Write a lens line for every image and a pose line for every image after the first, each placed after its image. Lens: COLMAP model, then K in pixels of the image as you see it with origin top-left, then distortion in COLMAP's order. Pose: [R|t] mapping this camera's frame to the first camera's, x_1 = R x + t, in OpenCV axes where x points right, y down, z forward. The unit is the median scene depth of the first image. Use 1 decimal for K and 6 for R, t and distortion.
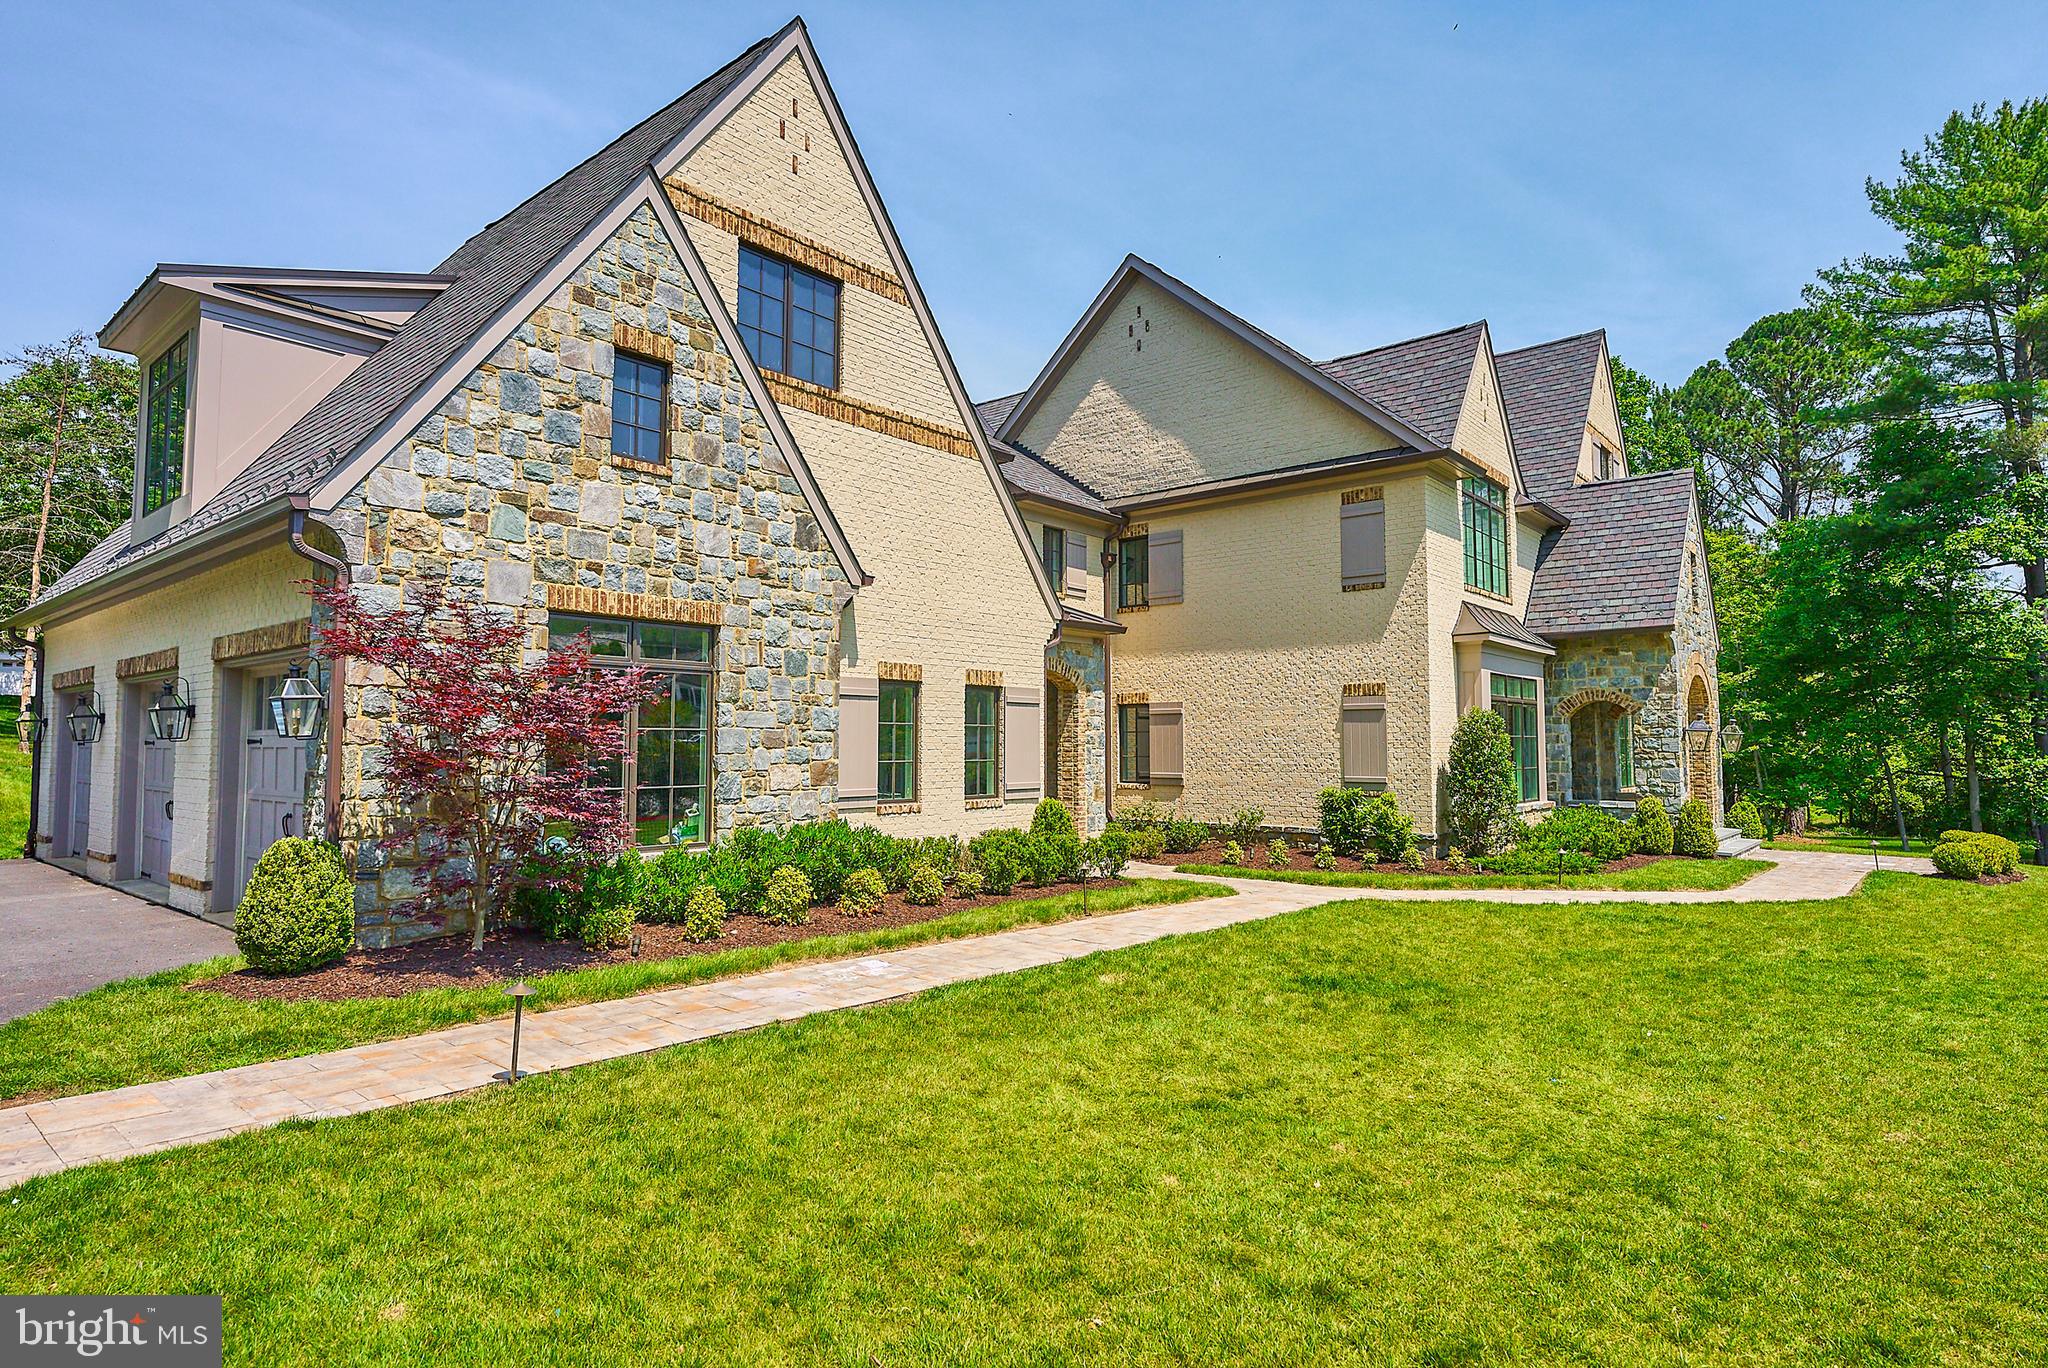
lens RADIAL K [[1094.5, 0, 1024.0], [0, 1094.5, 684.0], [0, 0, 1]] dist [0.000688, -0.000892]
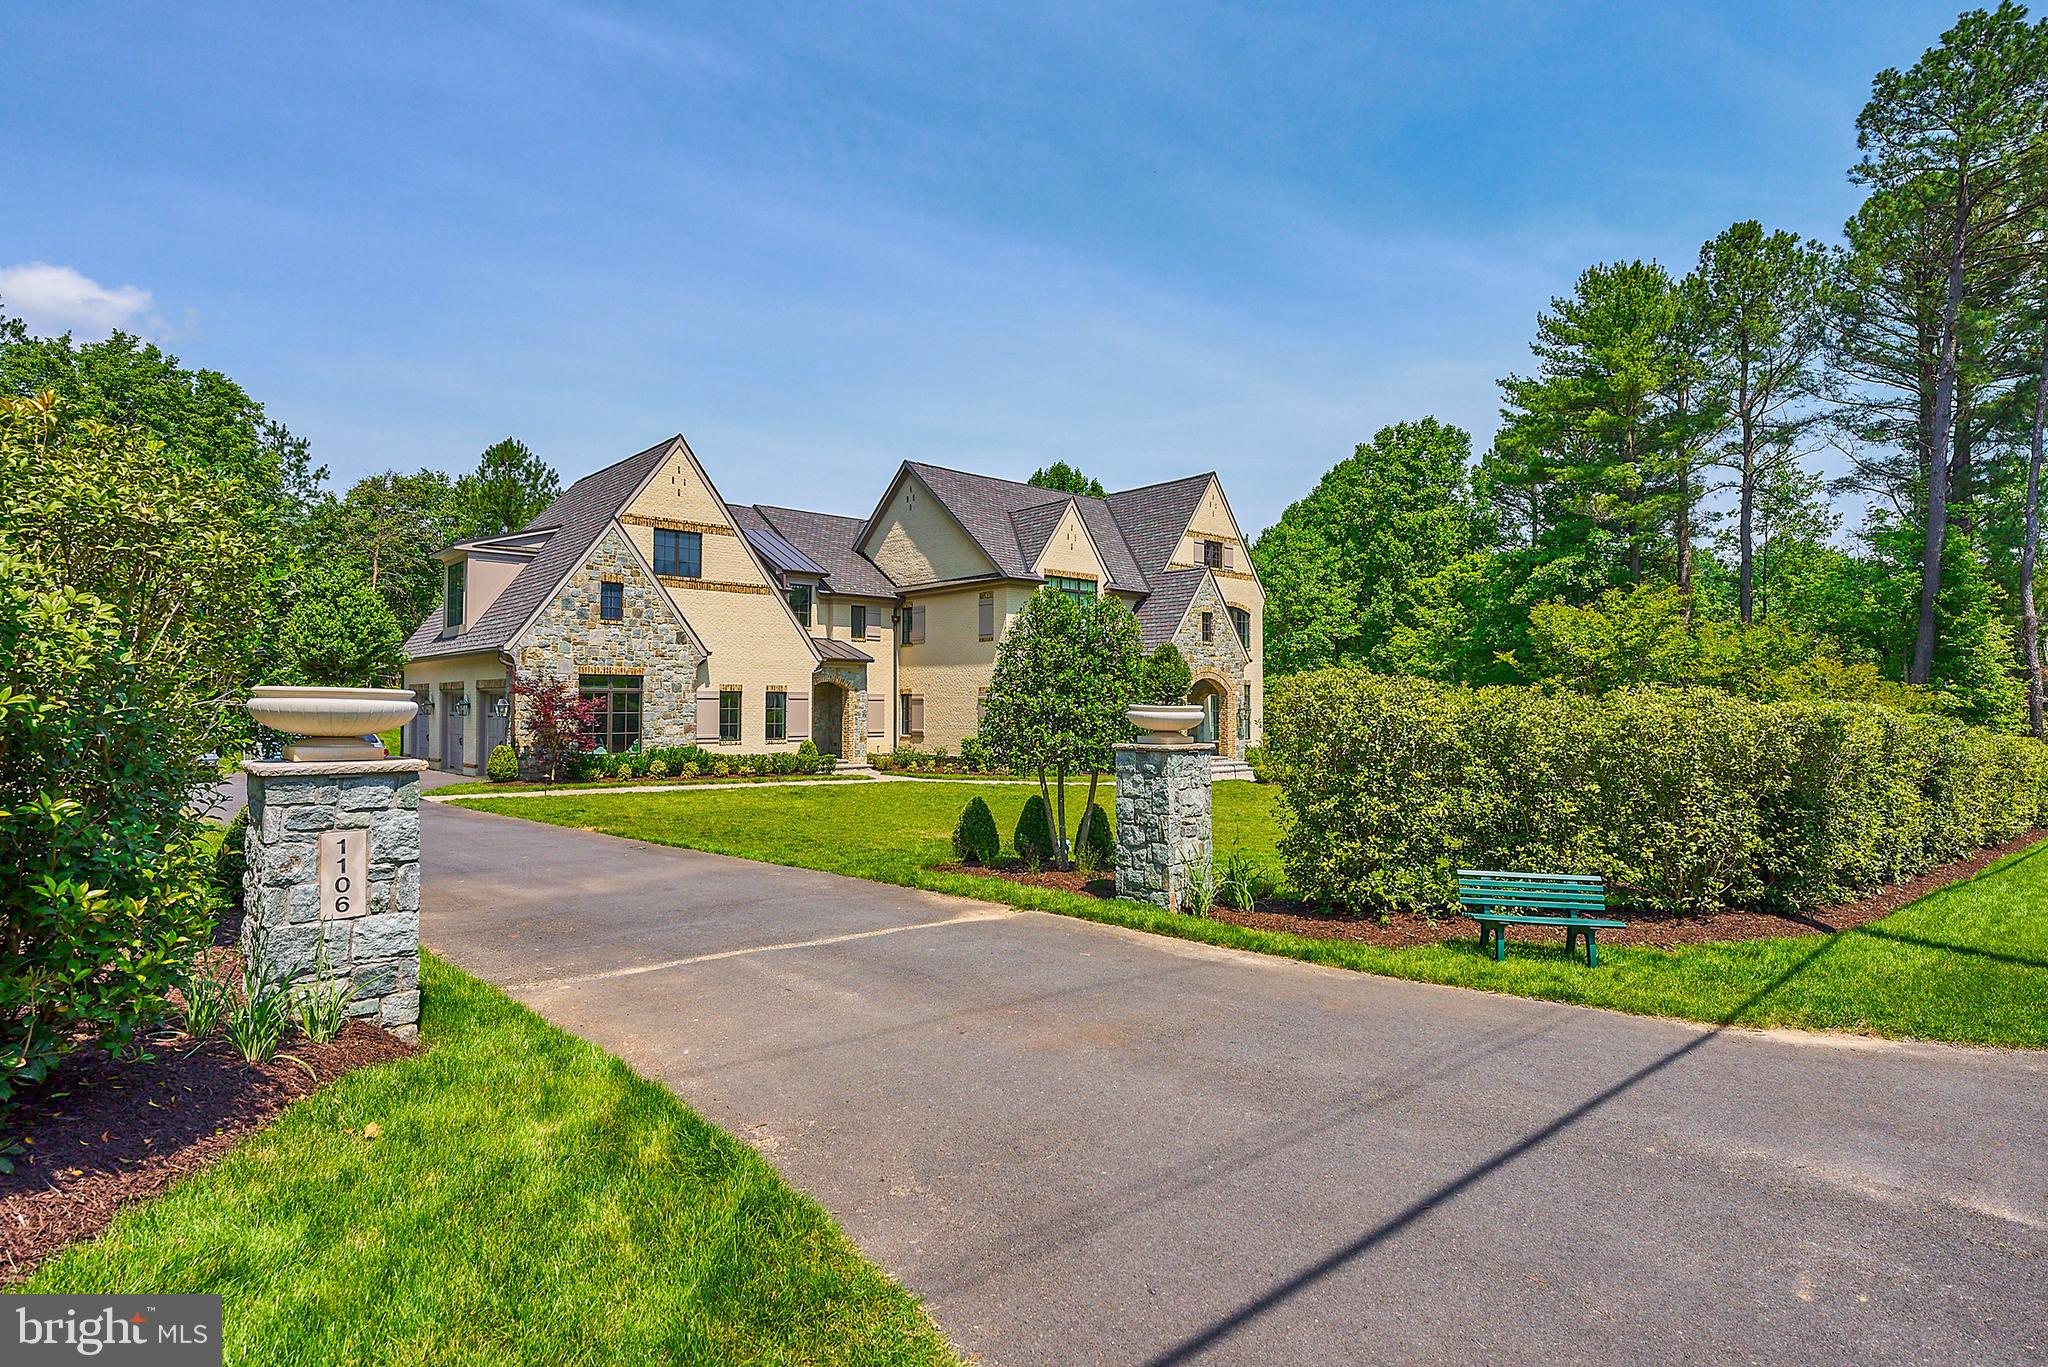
lens RADIAL K [[1027.5, 0, 1024.0], [0, 1027.5, 683.5], [0, 0, 1]] dist [0.001108, 0.000070]
pose [[0.991473, -0.002800, -0.130284, 0.872569], [0.007080, 0.999450, 0.032403, -0.094456], [0.130122, -0.033049, 0.990947, -1.251703]]
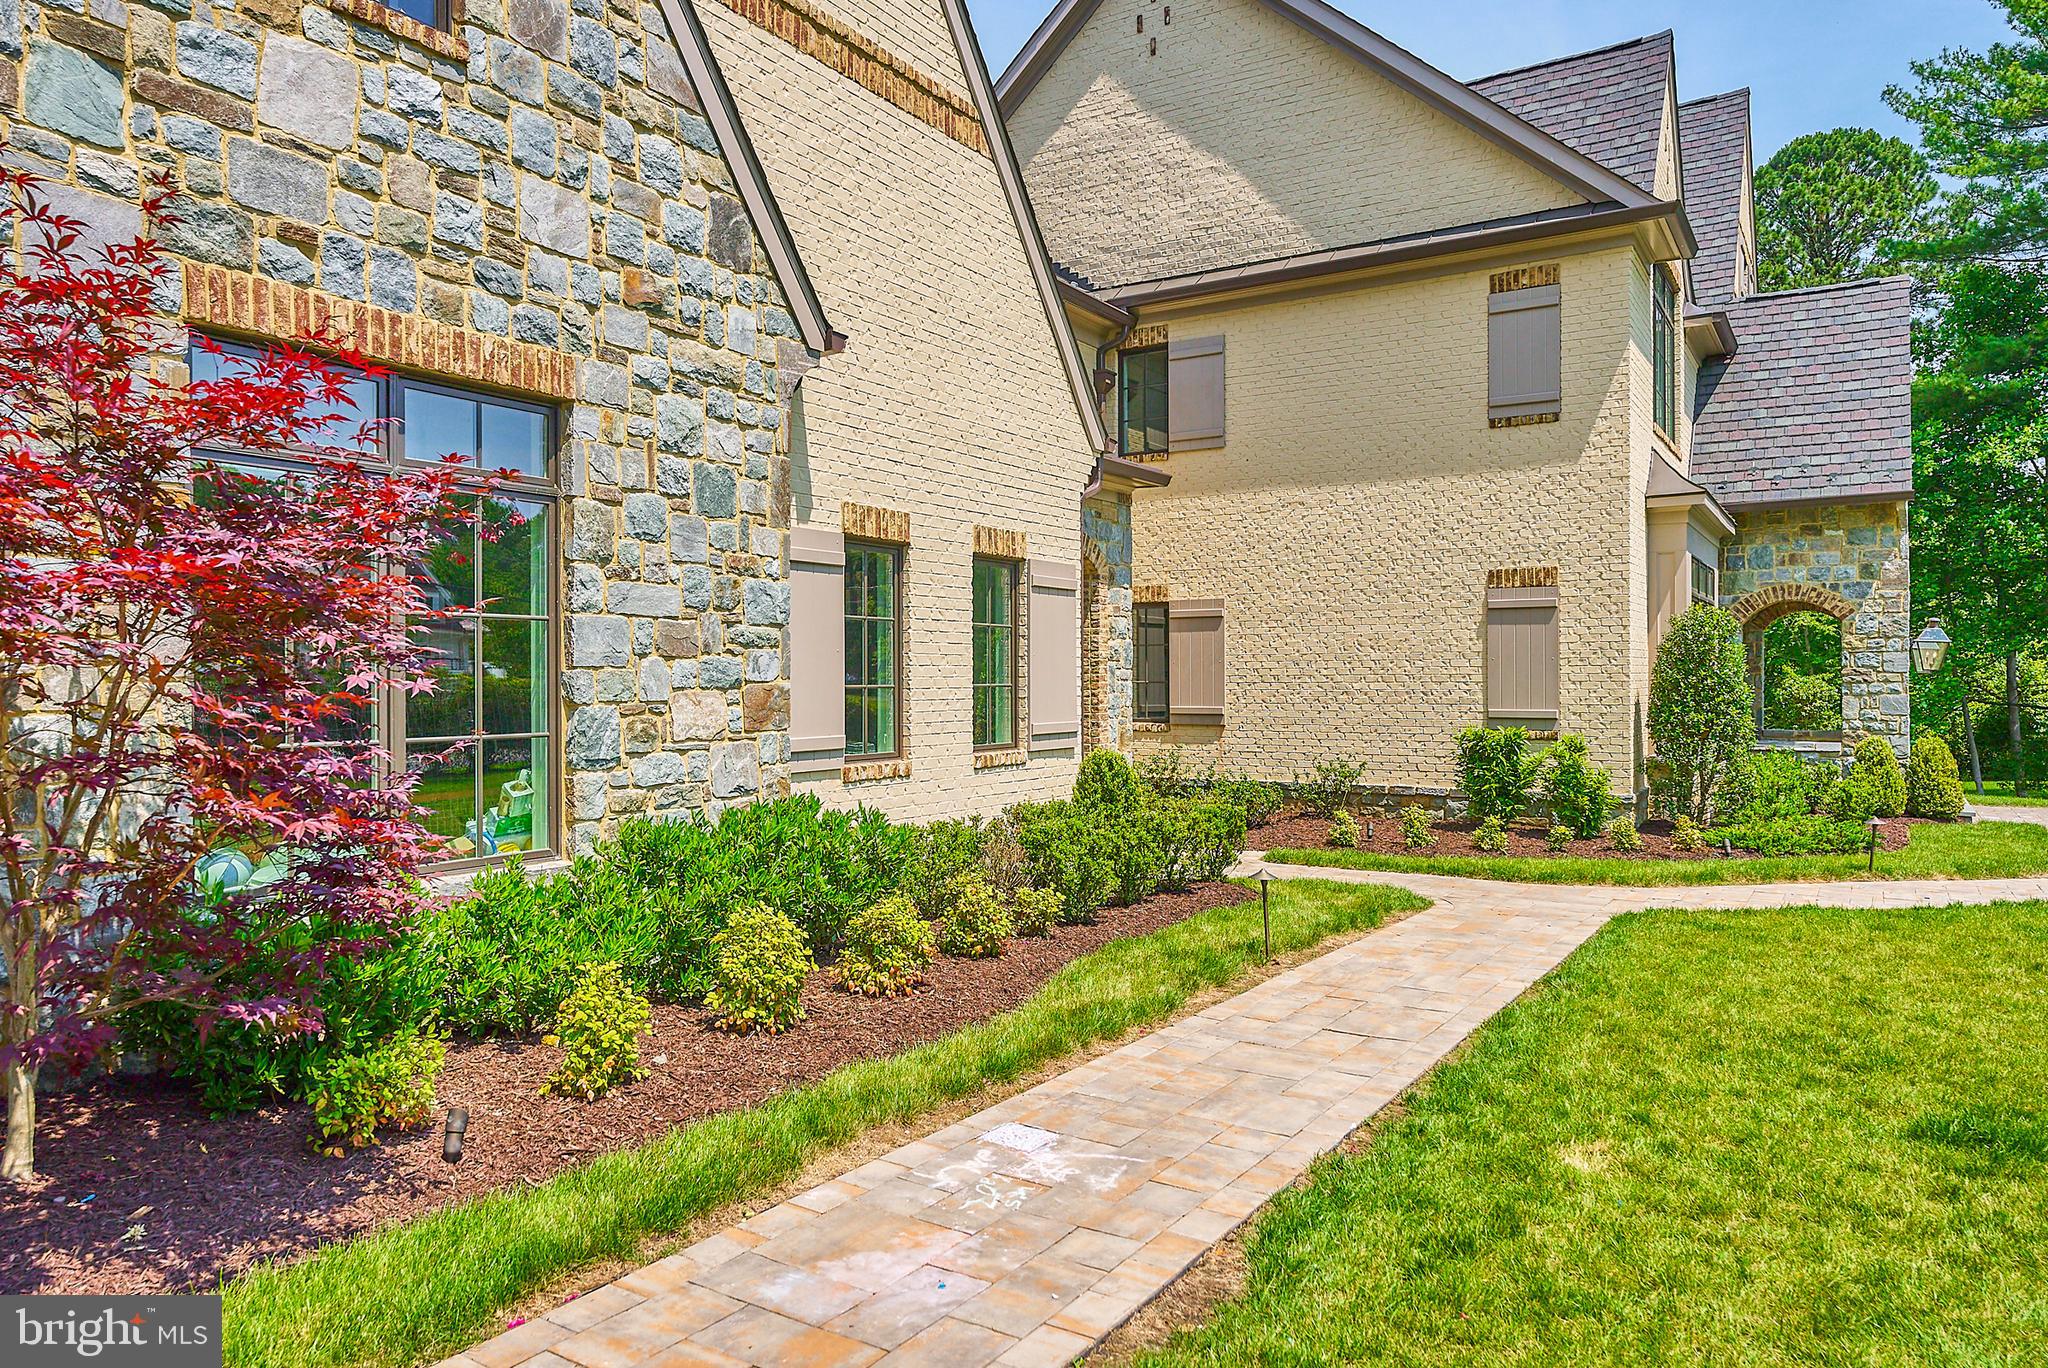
lens RADIAL K [[1359.1, 0, 1024.0], [0, 1359.1, 684.0], [0, 0, 1]] dist [0.004901, -0.002026]
pose [[0.989430, -0.003758, 0.144963, -0.143743], [-0.005227, 0.998090, 0.061552, 0.027872], [-0.144917, -0.061660, 0.987521, 0.319042]]
